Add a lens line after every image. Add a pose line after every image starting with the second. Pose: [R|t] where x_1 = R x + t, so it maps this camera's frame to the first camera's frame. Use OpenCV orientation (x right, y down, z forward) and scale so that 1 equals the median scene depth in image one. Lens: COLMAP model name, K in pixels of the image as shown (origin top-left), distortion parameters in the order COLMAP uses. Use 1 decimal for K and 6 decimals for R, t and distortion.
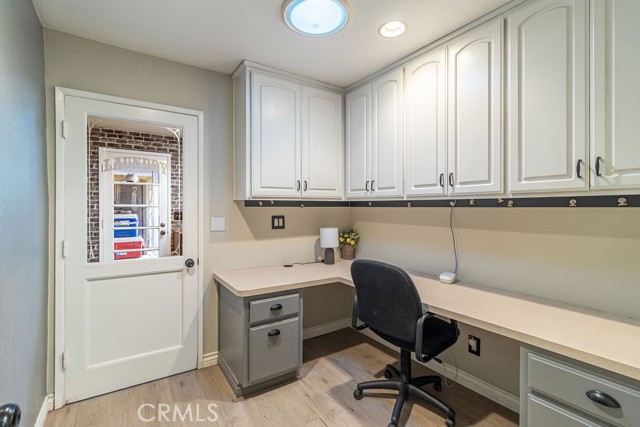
lens RADIAL K [[299.1, 0, 317.9], [0, 299.1, 211.7], [0, 0, 1]] dist [0.000248, -0.000525]
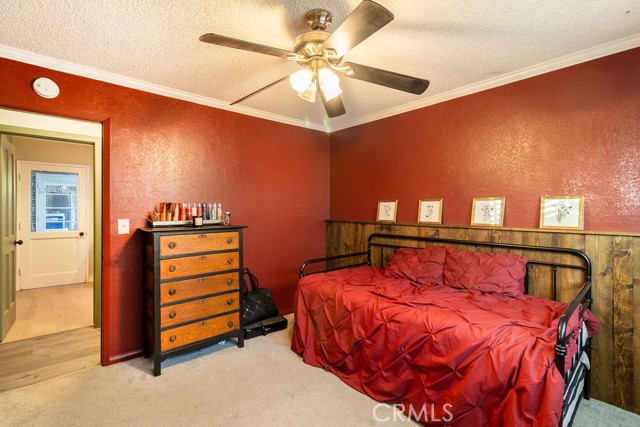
lens RADIAL K [[299.1, 0, 322.1], [0, 299.1, 210.3], [0, 0, 1]] dist [0.000248, -0.000525]
pose [[0.990913, -0.002796, 0.134475, 0.513429], [0.003748, 0.999970, -0.006827, 0.008629], [-0.134452, 0.007269, 0.990893, -0.710130]]
